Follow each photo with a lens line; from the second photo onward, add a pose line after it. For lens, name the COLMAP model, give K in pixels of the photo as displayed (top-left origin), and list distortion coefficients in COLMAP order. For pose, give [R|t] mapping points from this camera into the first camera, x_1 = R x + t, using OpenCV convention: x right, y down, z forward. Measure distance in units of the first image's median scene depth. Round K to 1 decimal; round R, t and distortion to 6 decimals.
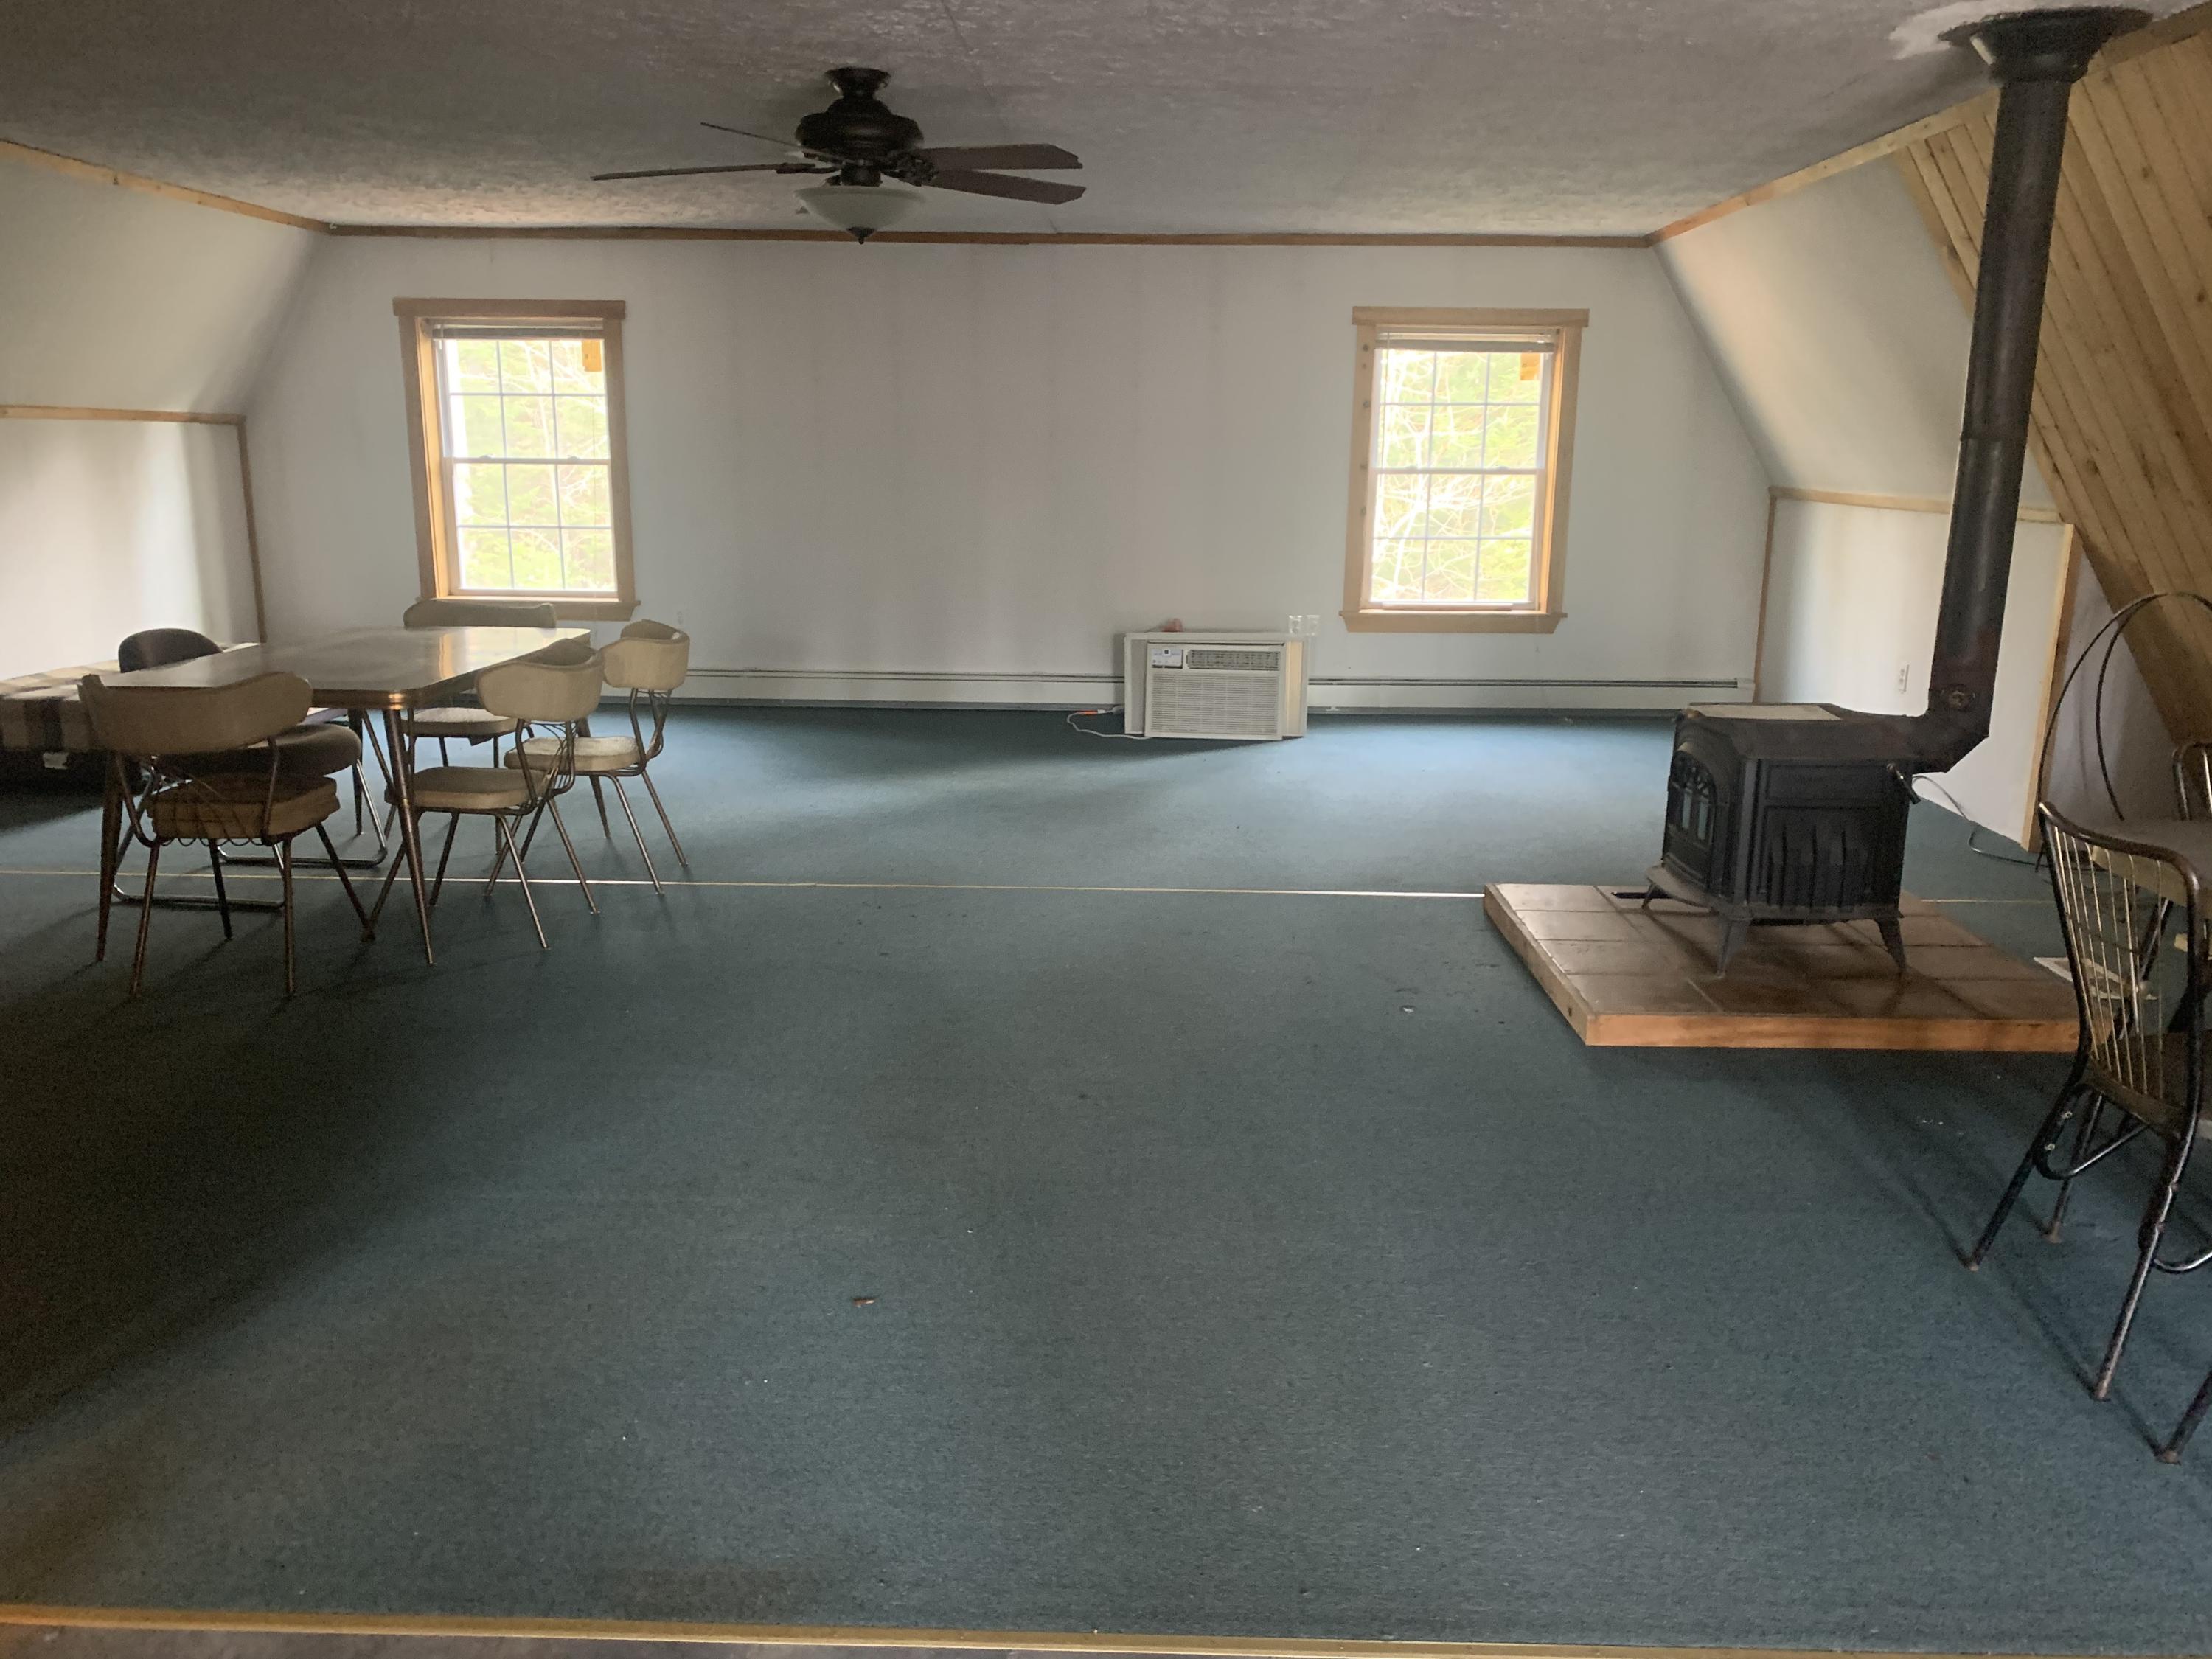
lens RADIAL K [[1690.3, 0, 1106.0], [0, 1690.3, 829.5], [0, 0, 1]] dist [0.050279, -0.154781]
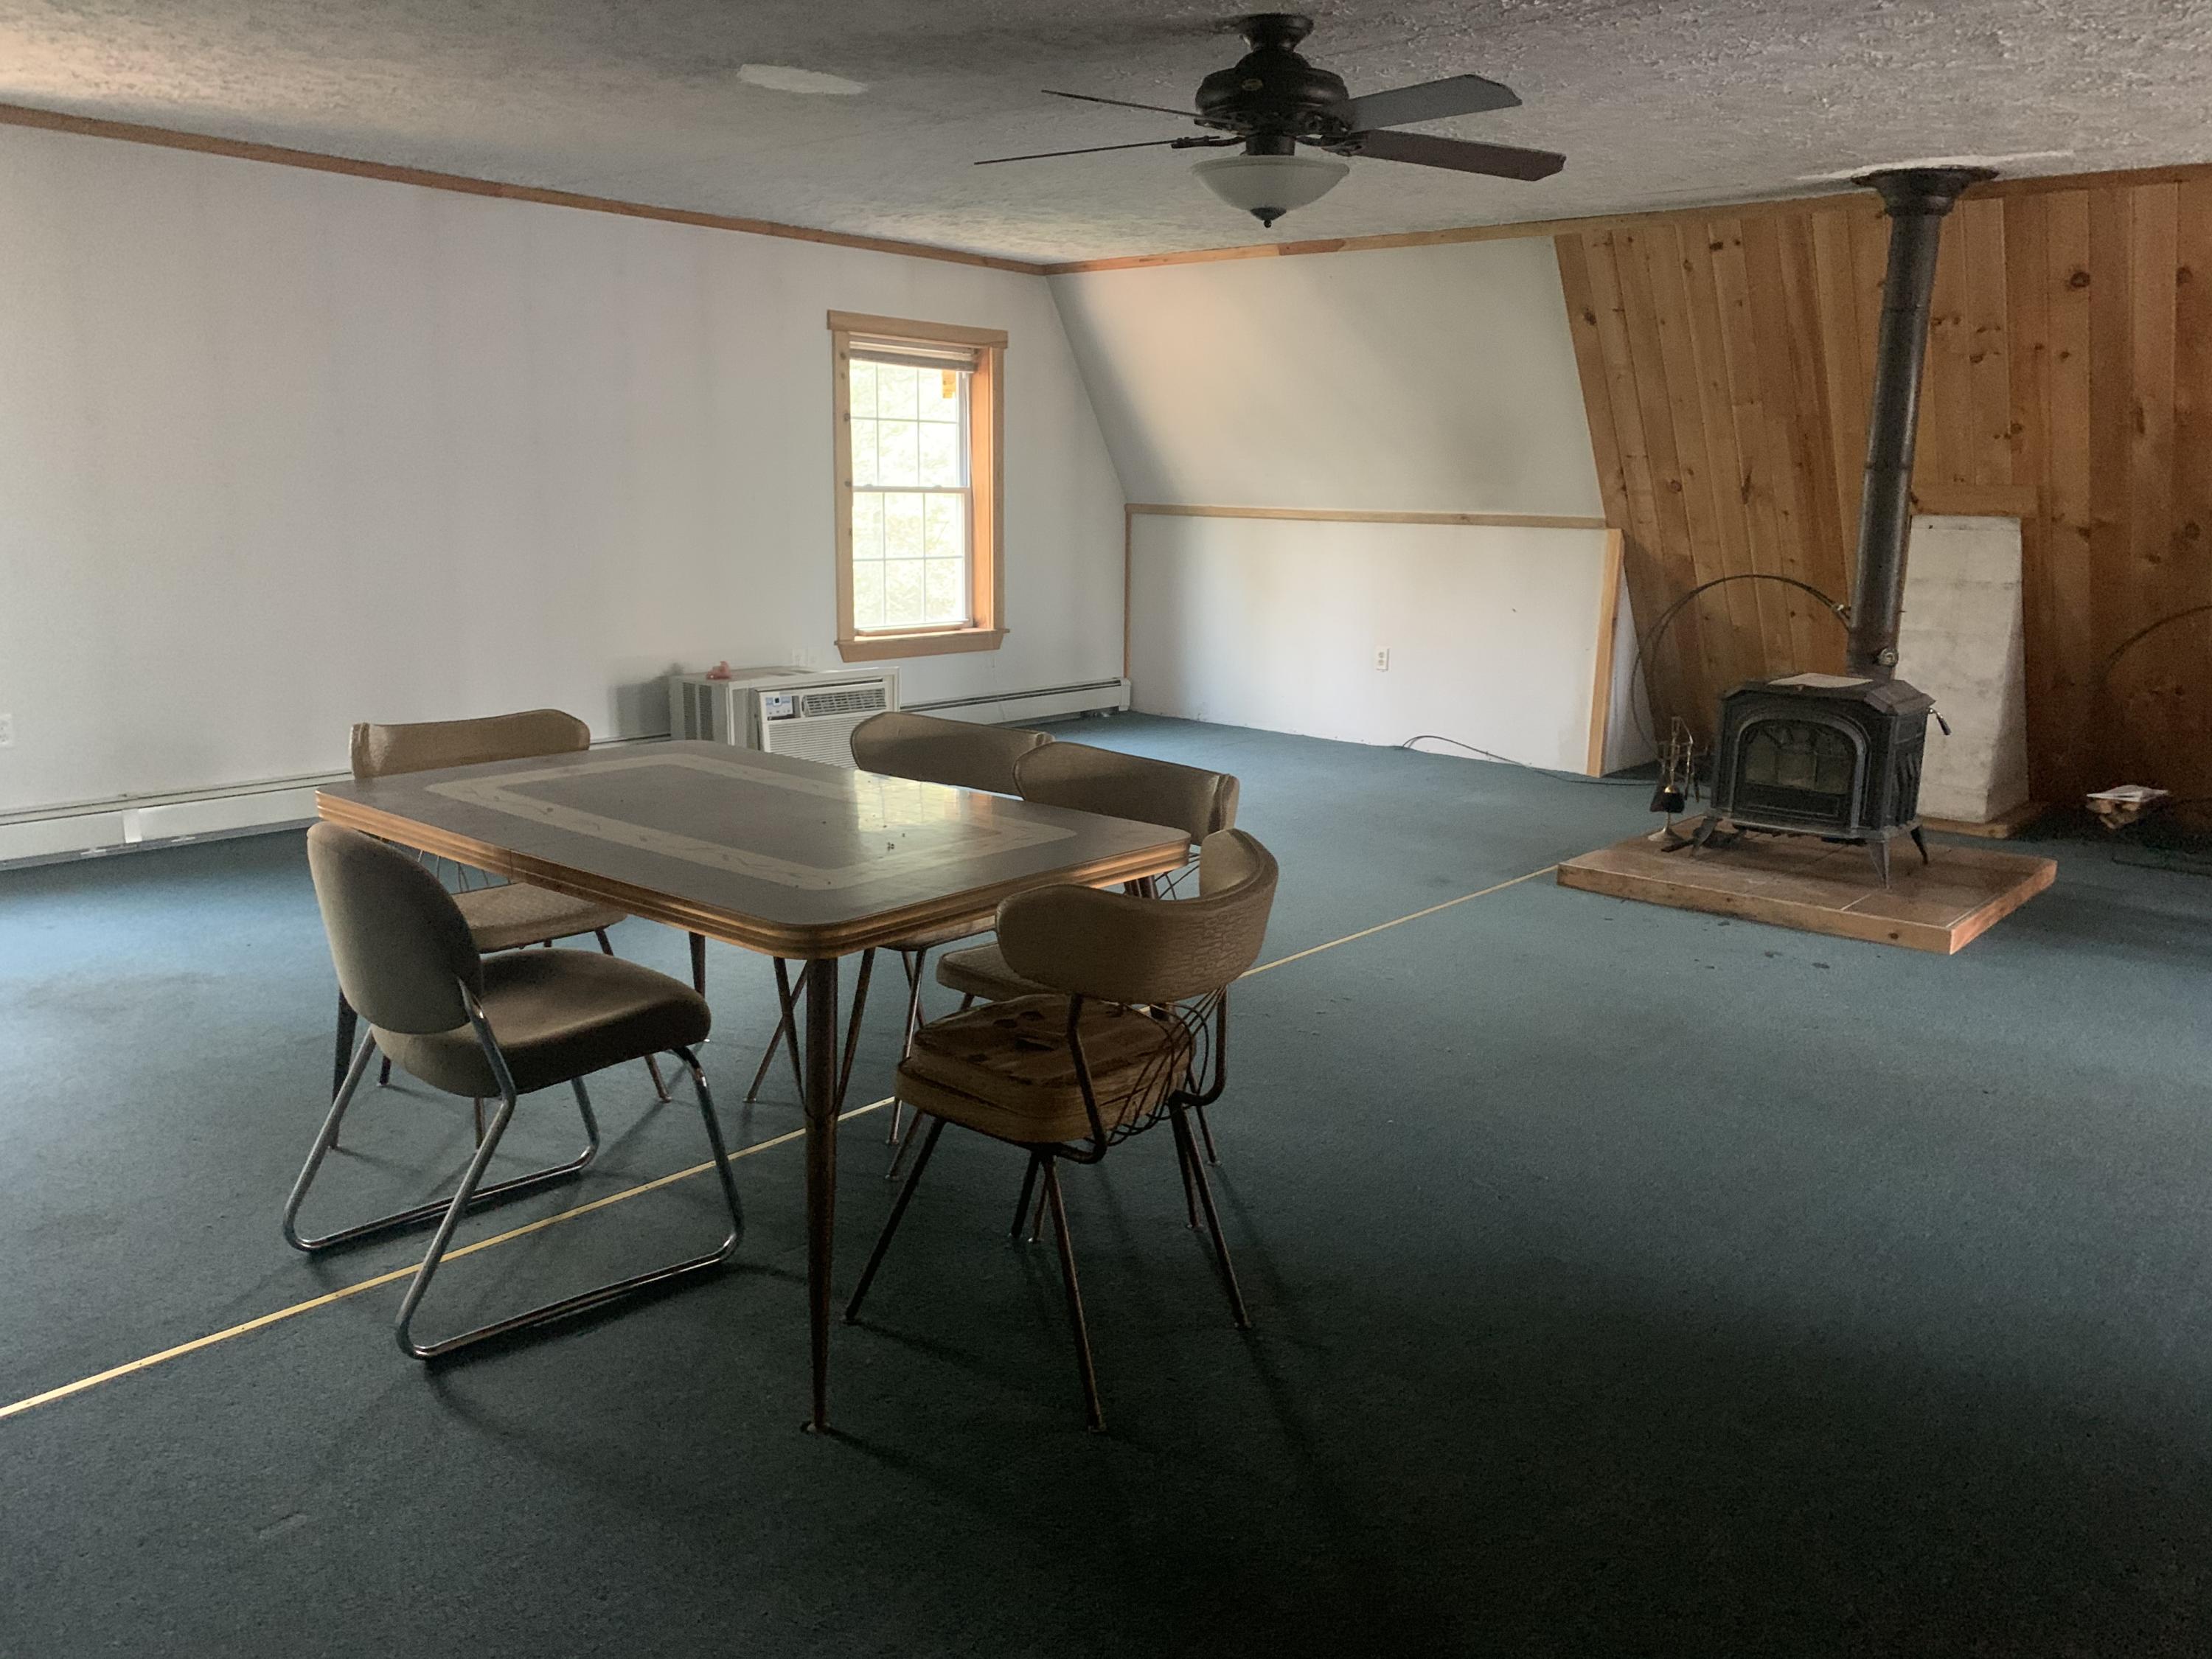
lens RADIAL K [[1690.3, 0, 1106.0], [0, 1690.3, 829.5], [0, 0, 1]] dist [0.050279, -0.154781]
pose [[0.625442, -0.154722, 0.764777, -0.502041], [0.159191, 0.984830, 0.069053, -0.070353], [-0.763859, 0.078557, 0.640584, 0.317498]]
